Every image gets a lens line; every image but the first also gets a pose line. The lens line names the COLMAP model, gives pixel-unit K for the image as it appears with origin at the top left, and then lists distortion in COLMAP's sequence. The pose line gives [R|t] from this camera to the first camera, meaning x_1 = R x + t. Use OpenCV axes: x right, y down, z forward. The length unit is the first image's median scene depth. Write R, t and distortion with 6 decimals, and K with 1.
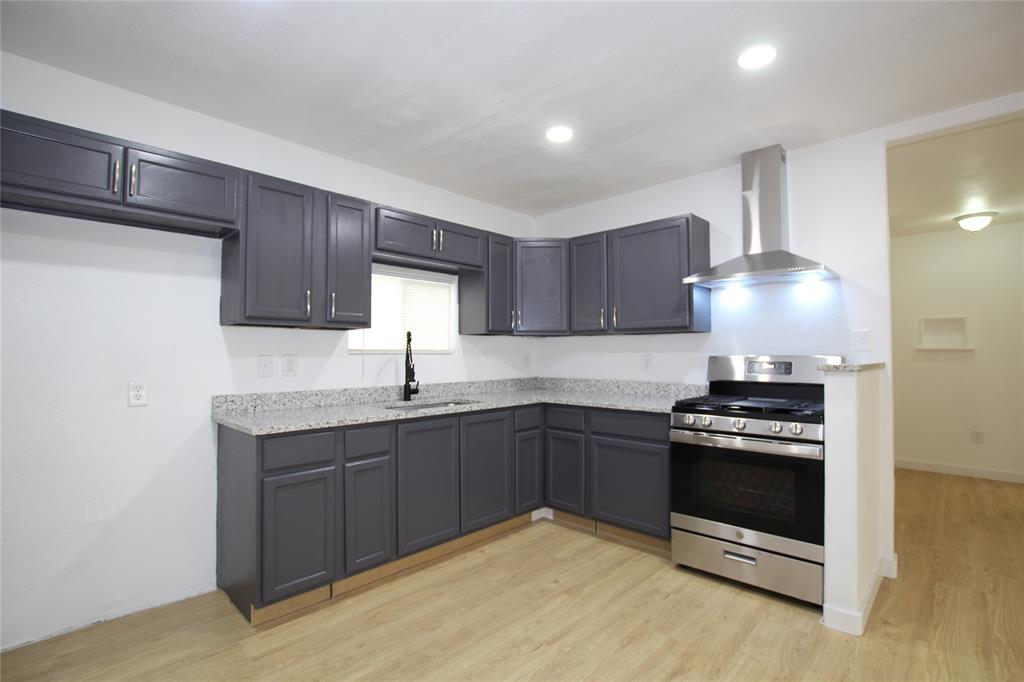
lens RADIAL K [[474.4, 0, 513.7], [0, 474.4, 341.4], [0, 0, 1]] dist [-0.025818, 0.000795]
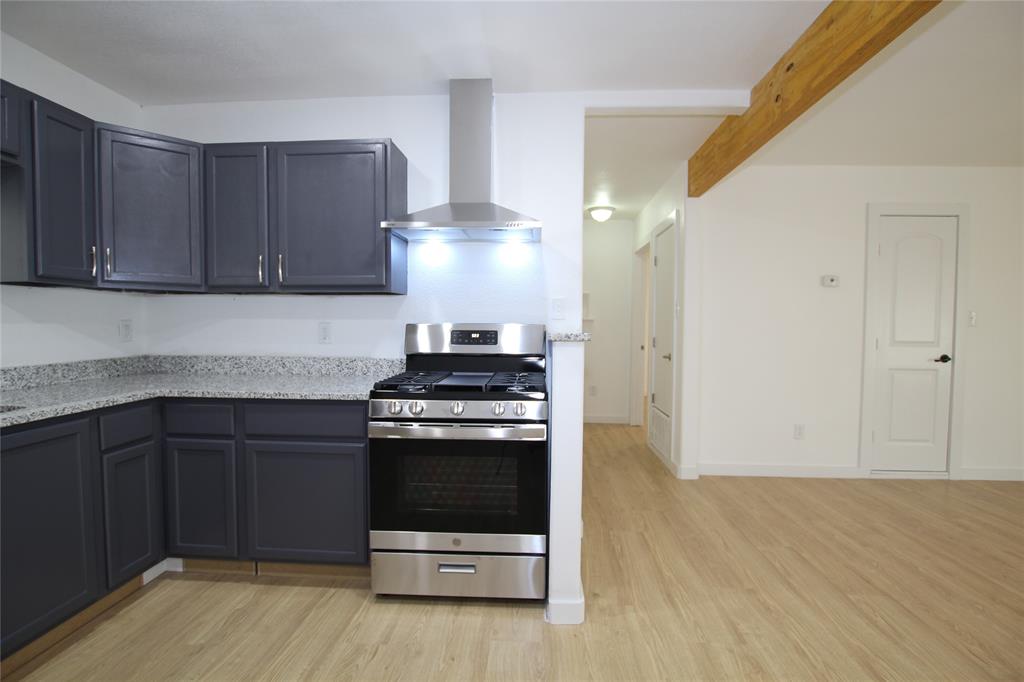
lens RADIAL K [[474.4, 0, 513.7], [0, 474.4, 341.4], [0, 0, 1]] dist [-0.025818, 0.000795]
pose [[0.761177, -0.019497, 0.648251, 0.022517], [-0.023511, 0.998061, 0.057624, 0.009956], [-0.648118, -0.059103, 0.759243, 0.257491]]
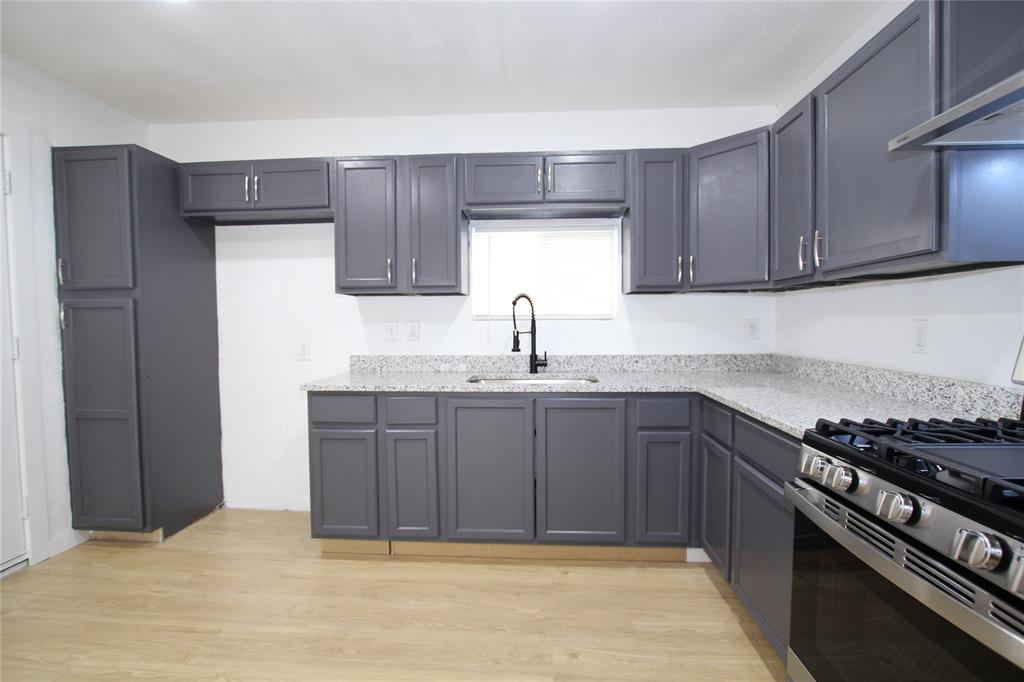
lens RADIAL K [[474.4, 0, 513.7], [0, 474.4, 341.4], [0, 0, 1]] dist [-0.025818, 0.000795]
pose [[0.644126, 0.029162, -0.764363, 0.437578], [0.024791, 0.997952, 0.058964, 0.015032], [0.764517, -0.056929, 0.642084, 0.431139]]
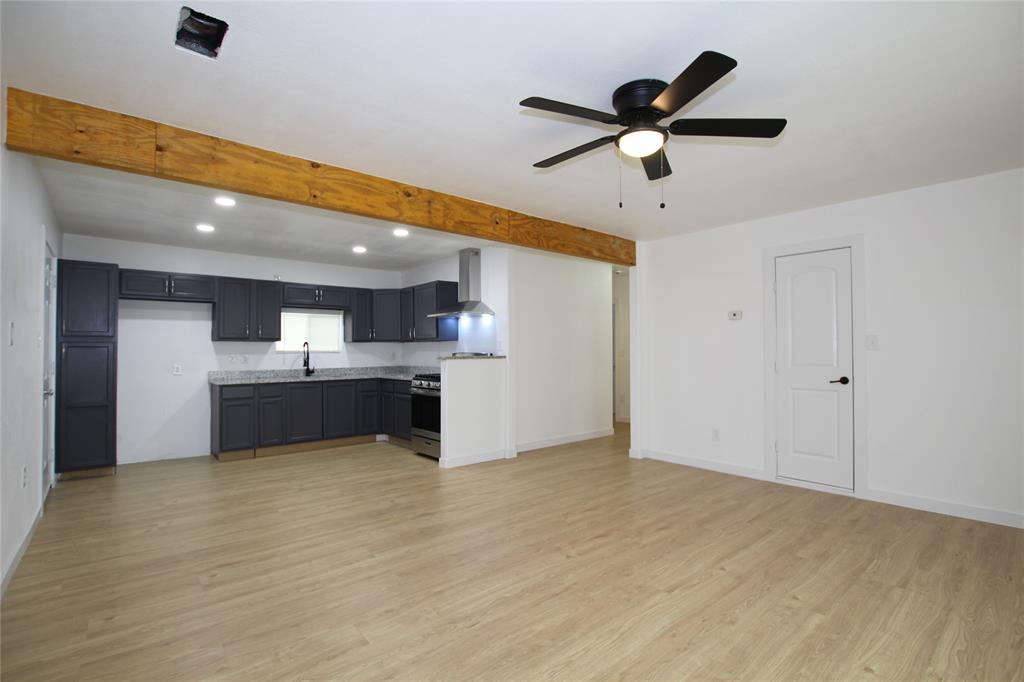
lens RADIAL K [[474.4, 0, 513.7], [0, 474.4, 341.4], [0, 0, 1]] dist [-0.025818, 0.000795]
pose [[0.994890, -0.008791, -0.100584, 0.873332], [0.009281, 0.999947, 0.004402, -0.023525], [0.100540, -0.005313, 0.994919, -0.923760]]
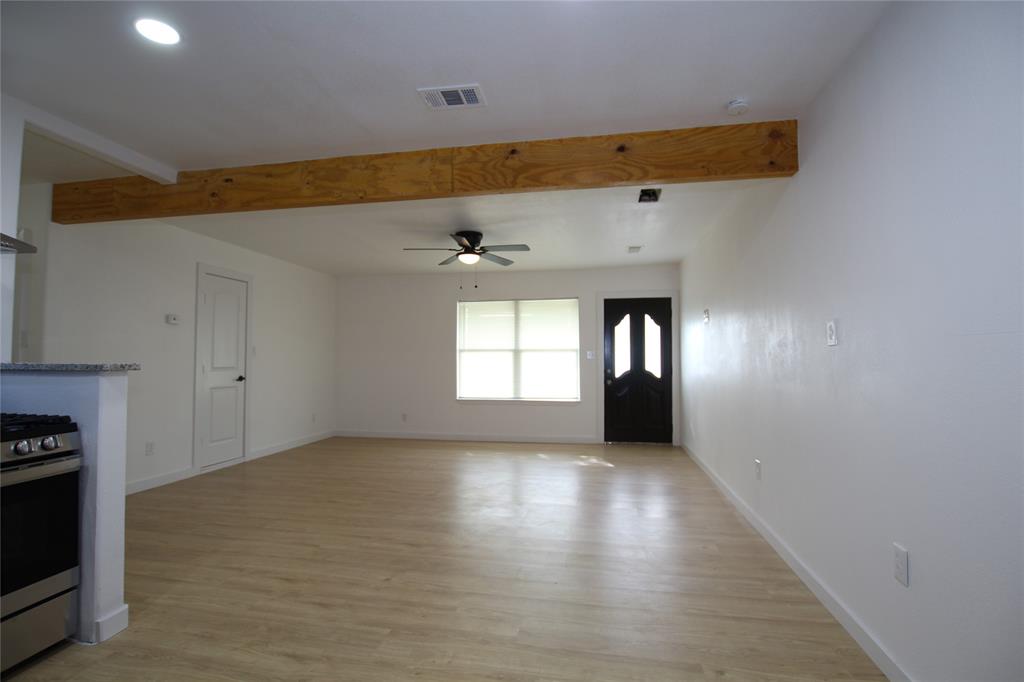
lens RADIAL K [[474.4, 0, 513.7], [0, 474.4, 341.4], [0, 0, 1]] dist [-0.025818, 0.000795]
pose [[-0.550831, 0.027191, 0.834174, -0.387780], [-0.024179, 0.998530, -0.048515, 0.019134], [-0.834267, -0.046893, -0.549363, 0.561259]]
